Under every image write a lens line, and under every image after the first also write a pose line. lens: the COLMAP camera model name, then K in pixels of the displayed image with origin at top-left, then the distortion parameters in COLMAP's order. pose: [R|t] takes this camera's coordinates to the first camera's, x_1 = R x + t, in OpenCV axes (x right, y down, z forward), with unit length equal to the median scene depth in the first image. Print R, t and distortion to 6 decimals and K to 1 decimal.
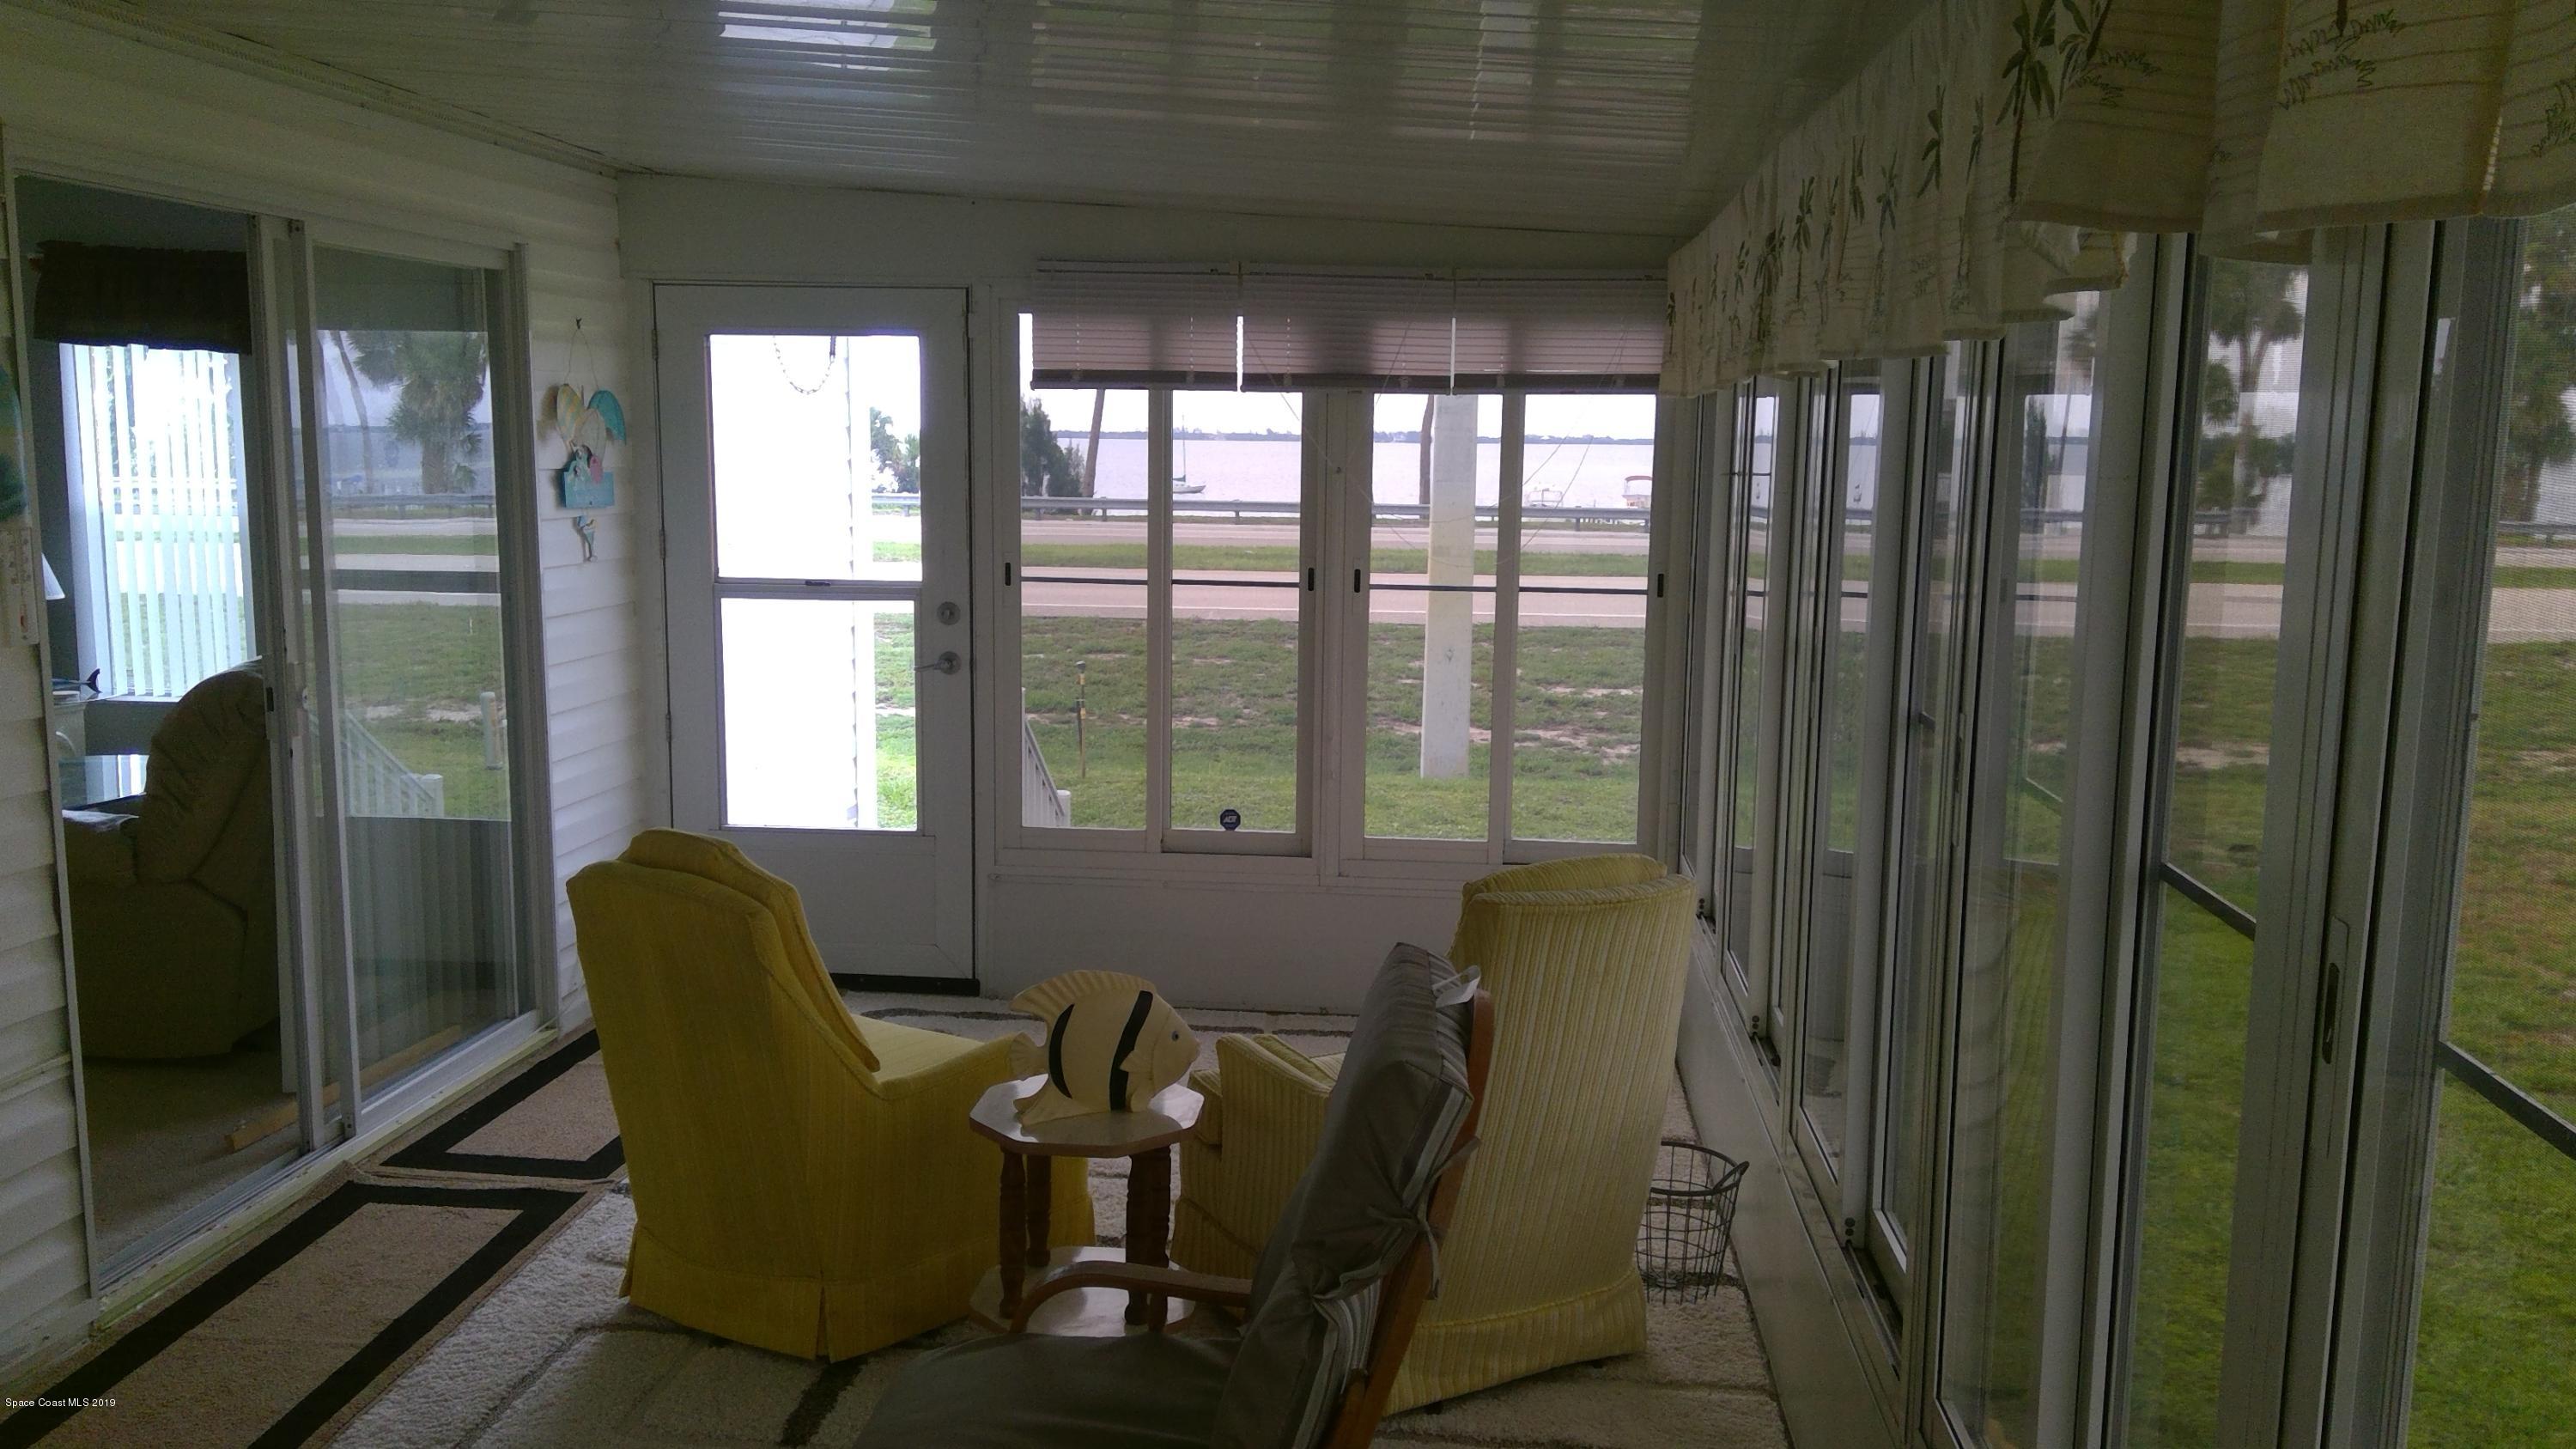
lens RADIAL K [[2005.7, 0, 1273.5], [0, 2005.7, 715.8], [0, 0, 1]] dist [0.126824, -0.202418]
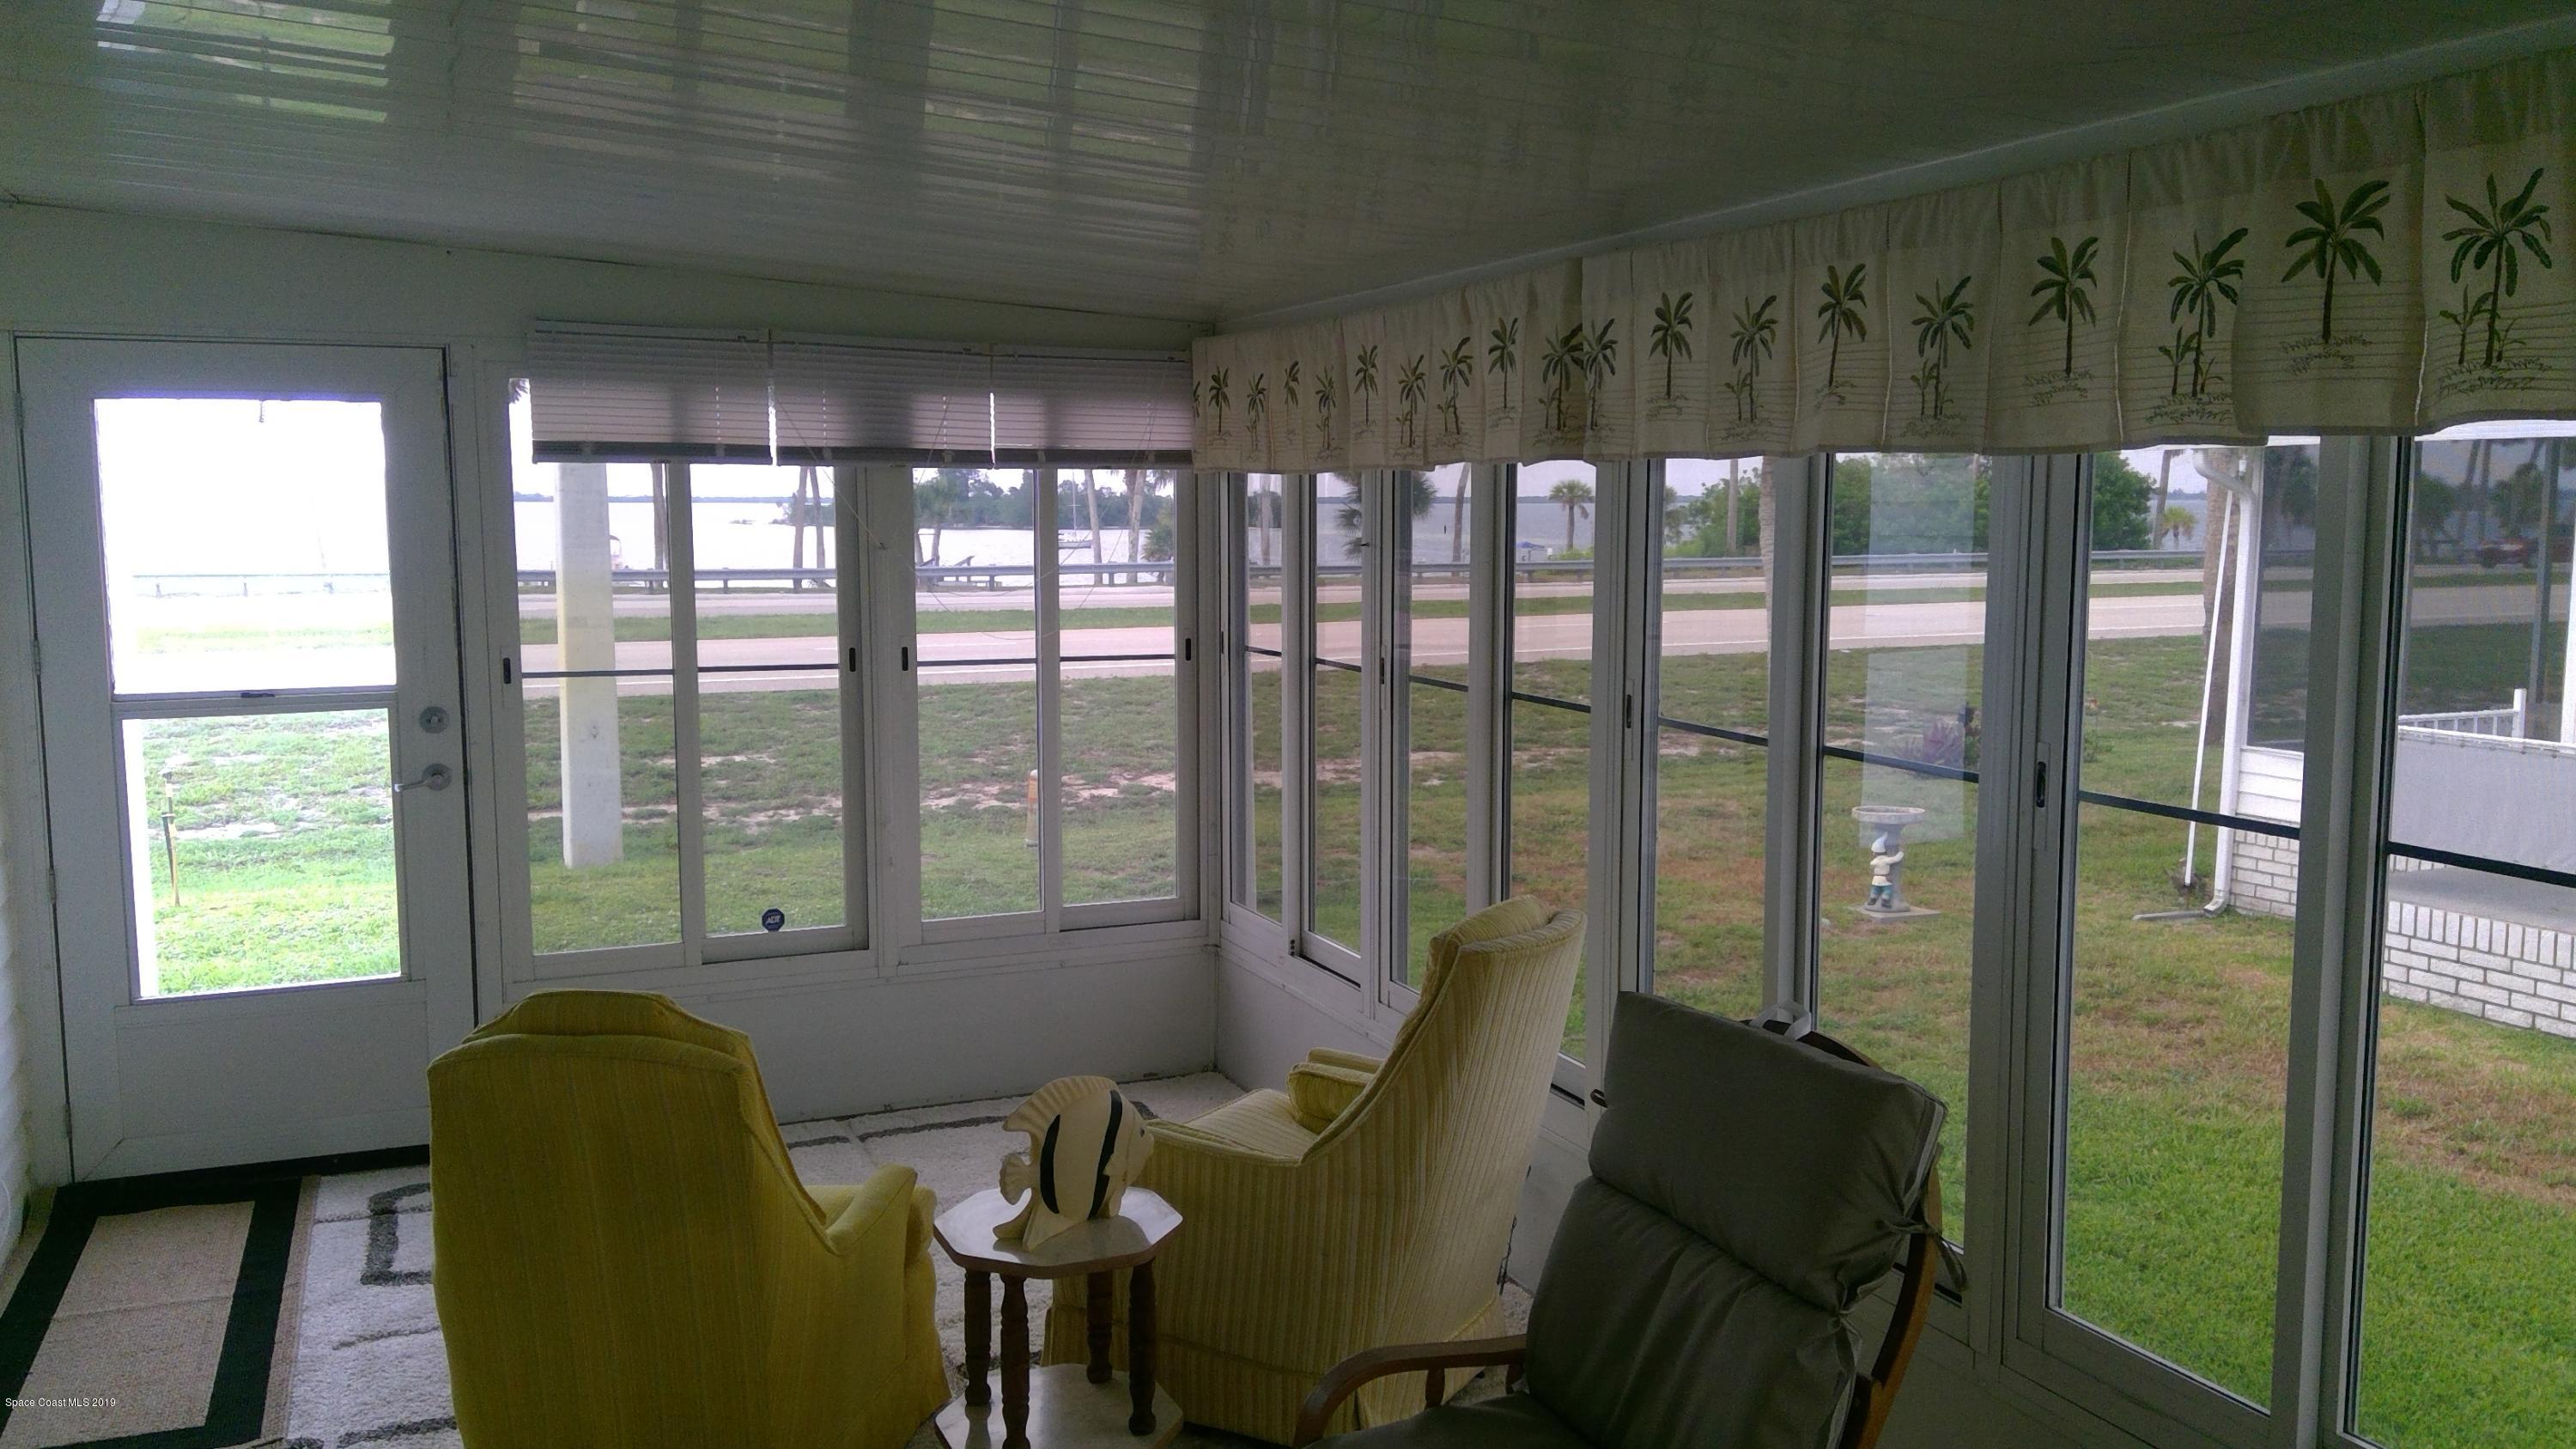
lens RADIAL K [[2005.7, 0, 1273.5], [0, 2005.7, 715.8], [0, 0, 1]] dist [0.126824, -0.202418]
pose [[0.873217, -0.064119, 0.483096, -0.272145], [0.077509, 0.996961, -0.007781, -0.018052], [-0.481129, 0.044239, 0.875533, 0.060271]]
